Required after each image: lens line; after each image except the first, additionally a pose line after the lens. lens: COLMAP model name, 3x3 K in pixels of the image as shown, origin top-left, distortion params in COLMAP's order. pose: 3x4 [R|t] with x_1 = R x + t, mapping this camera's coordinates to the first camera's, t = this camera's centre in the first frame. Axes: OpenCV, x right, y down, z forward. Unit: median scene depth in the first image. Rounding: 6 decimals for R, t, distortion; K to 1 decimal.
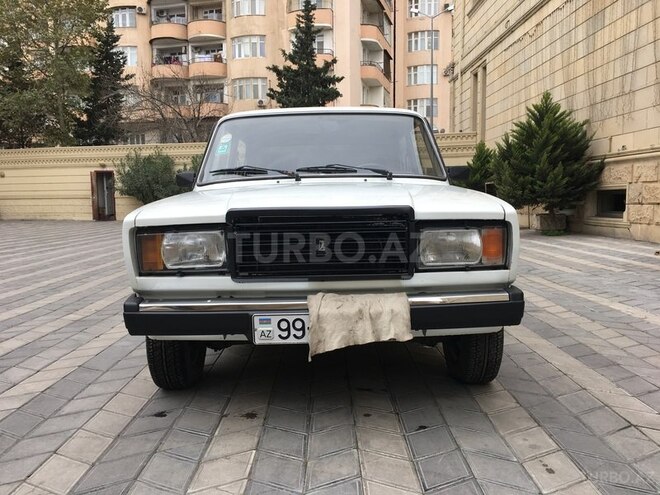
lens RADIAL K [[562.3, 0, 329.2], [0, 562.3, 244.2], [0, 0, 1]] dist [0.066944, -0.090320]
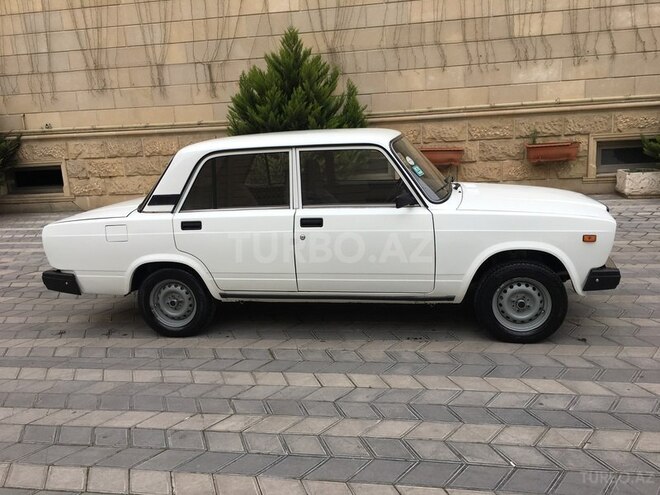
lens RADIAL K [[562.3, 0, 327.3], [0, 562.3, 246.3], [0, 0, 1]] dist [0.066944, -0.090320]
pose [[0.190795, -0.210959, 0.958694, -1.485757], [0.131539, 0.973321, 0.187999, -0.283766], [-0.972777, 0.090236, 0.213454, 1.012333]]
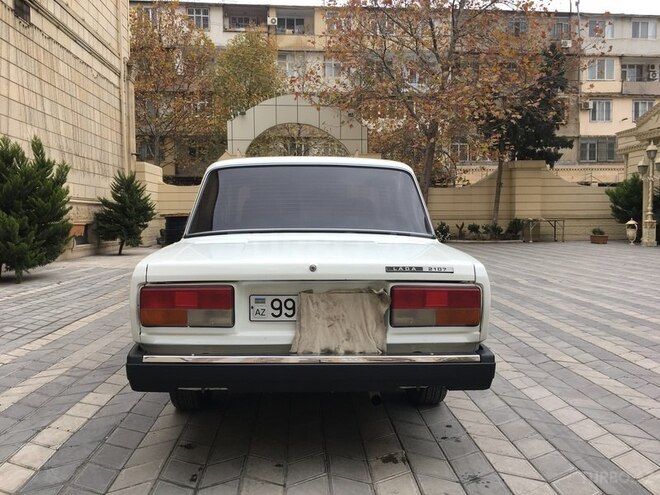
lens RADIAL K [[562.3, 0, 329.6], [0, 562.3, 247.7], [0, 0, 1]] dist [0.066944, -0.090320]
pose [[-0.999387, 0.017045, -0.030591, -0.032581], [0.012797, 0.990893, 0.134045, -0.291867], [0.032597, 0.133572, -0.990503, 2.734470]]
